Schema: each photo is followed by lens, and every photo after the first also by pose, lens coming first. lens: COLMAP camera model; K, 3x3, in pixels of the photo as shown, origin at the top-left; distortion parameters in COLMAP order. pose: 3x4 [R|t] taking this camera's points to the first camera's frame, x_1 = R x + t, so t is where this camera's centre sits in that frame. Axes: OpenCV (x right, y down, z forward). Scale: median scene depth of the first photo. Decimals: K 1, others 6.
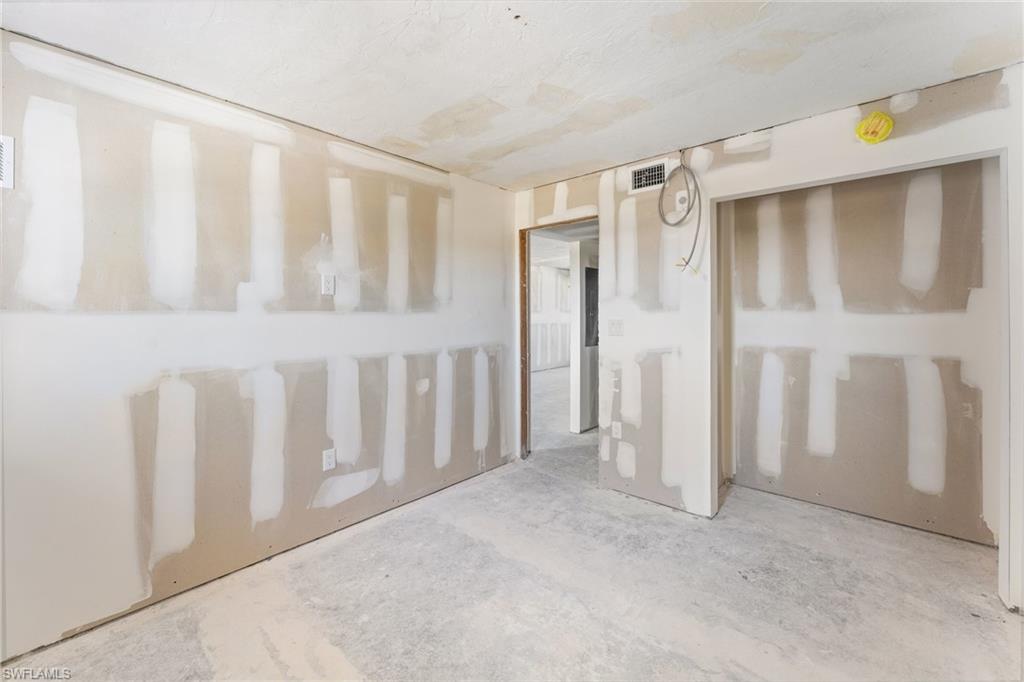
lens RADIAL K [[417.3, 0, 506.7], [0, 417.3, 318.0], [0, 0, 1]] dist [0.000561, -0.000134]
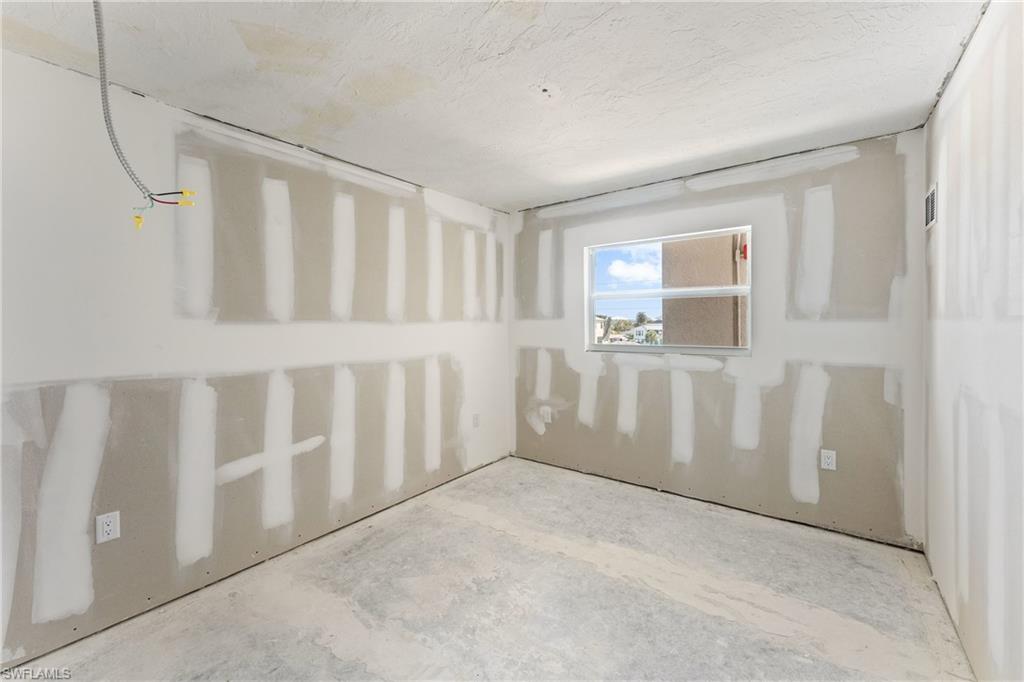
lens RADIAL K [[417.3, 0, 506.7], [0, 417.3, 318.0], [0, 0, 1]] dist [0.000561, -0.000134]
pose [[-0.996607, 0.012357, -0.081379, 0.226851], [0.012743, 0.999910, -0.004217, -0.023672], [0.081320, -0.005240, -0.996674, 2.010609]]
